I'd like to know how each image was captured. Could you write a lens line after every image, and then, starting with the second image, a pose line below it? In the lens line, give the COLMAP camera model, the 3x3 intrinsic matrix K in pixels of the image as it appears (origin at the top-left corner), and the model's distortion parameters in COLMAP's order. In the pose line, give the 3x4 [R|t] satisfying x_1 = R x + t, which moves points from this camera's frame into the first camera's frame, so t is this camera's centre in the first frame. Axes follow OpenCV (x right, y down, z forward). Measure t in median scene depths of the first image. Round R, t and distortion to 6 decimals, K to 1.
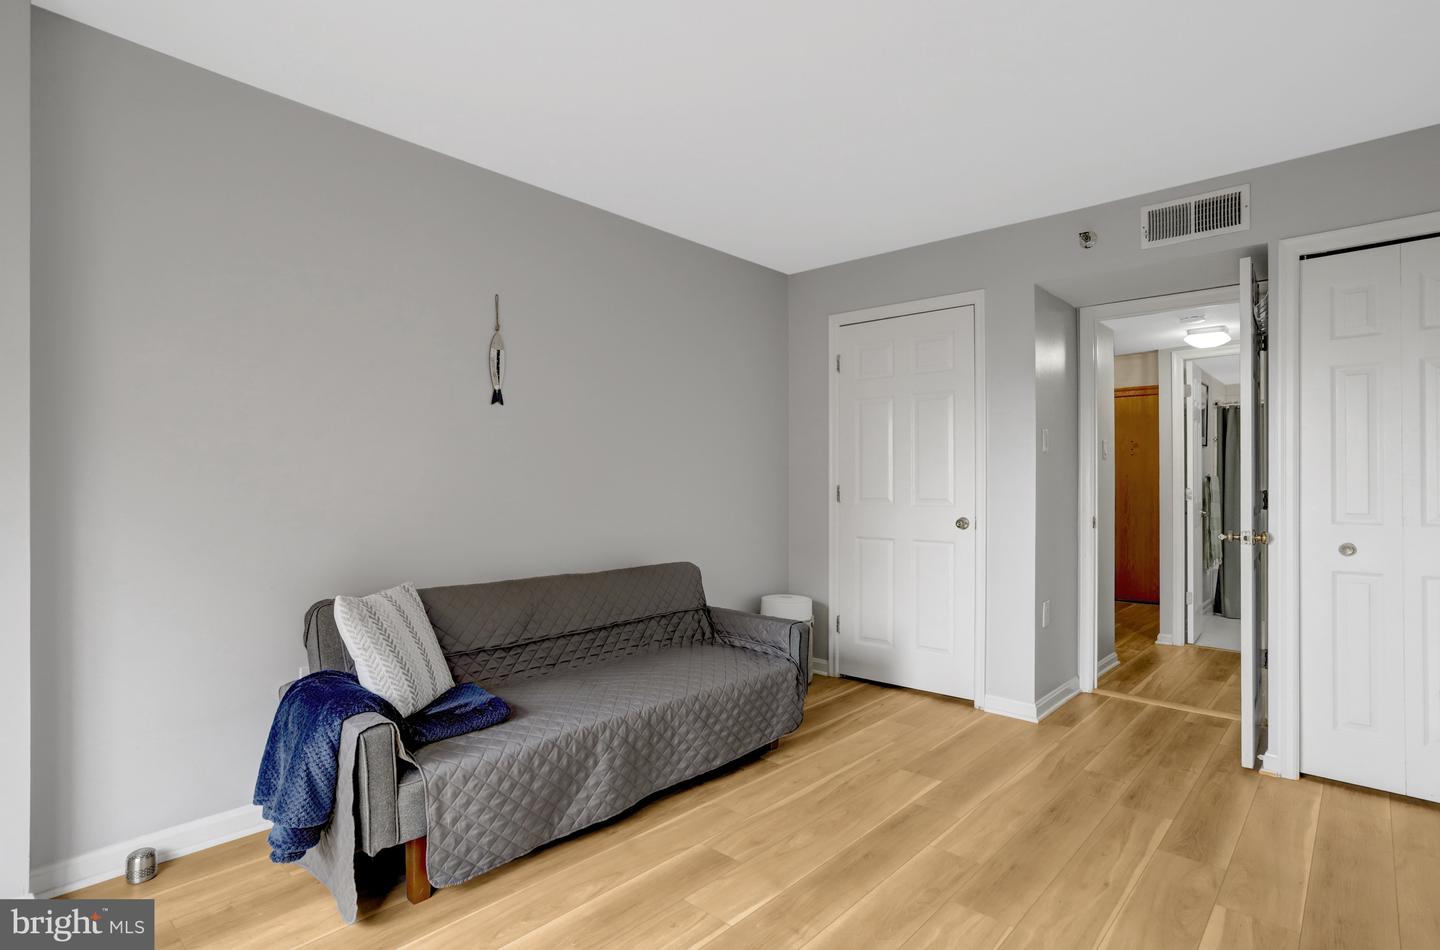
lens RADIAL K [[715.0, 0, 723.5], [0, 715.0, 480.1], [0, 0, 1]] dist [-0.065034, 0.031953]
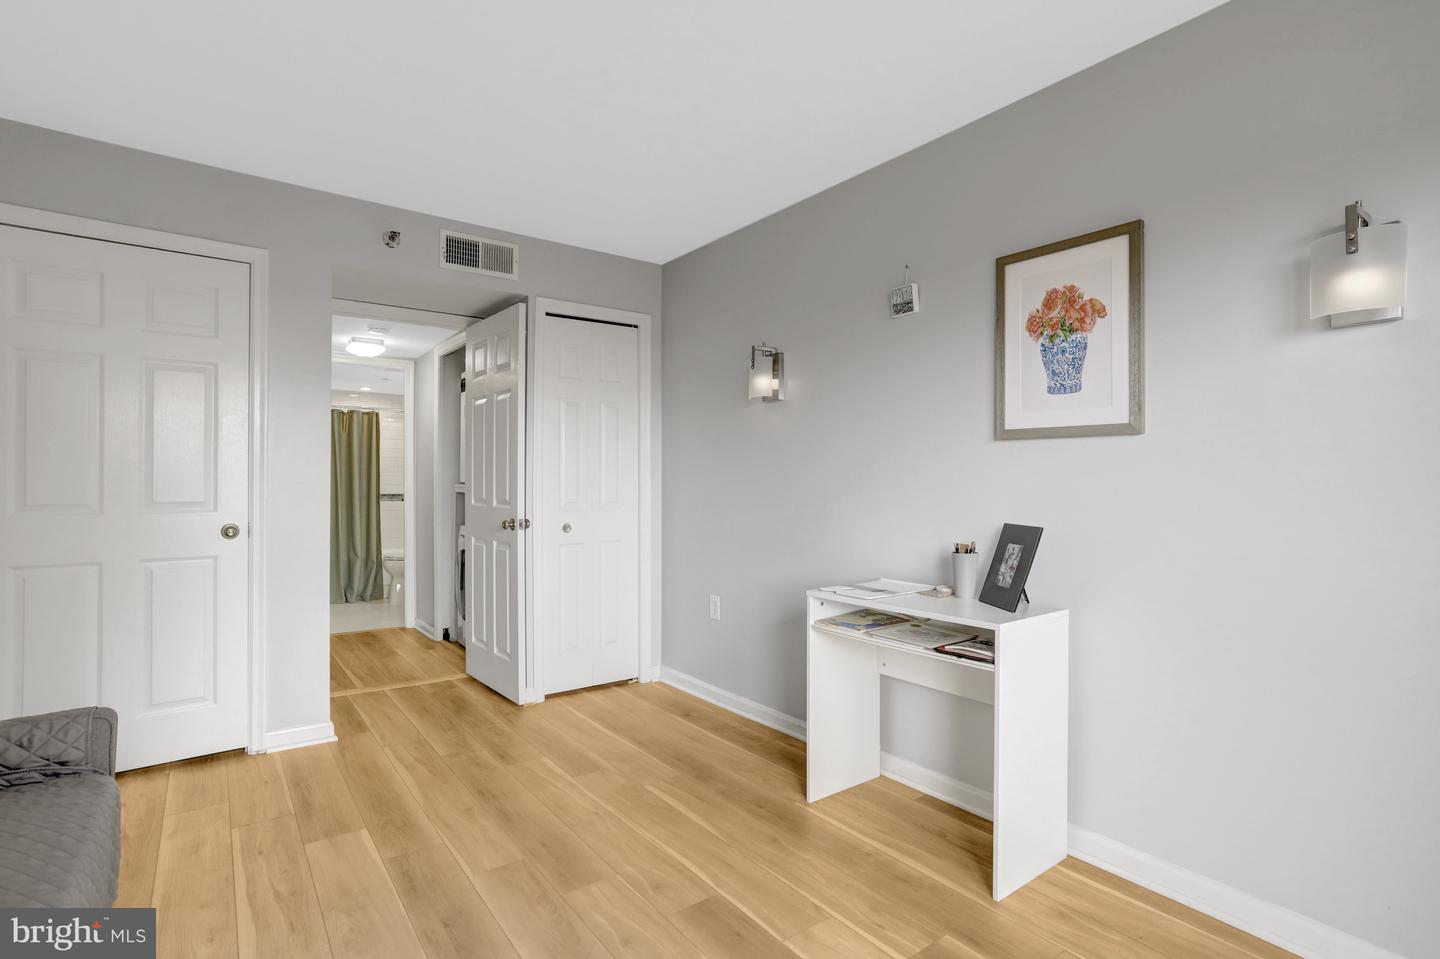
lens RADIAL K [[691.1, 0, 724.0], [0, 691.1, 477.3], [0, 0, 1]] dist [-0.032781, 0.018495]
pose [[0.184658, 0.002785, 0.982799, -0.394254], [-0.002691, 0.999994, -0.002328, 0.000174], [-0.982799, -0.002214, 0.184665, 0.383305]]
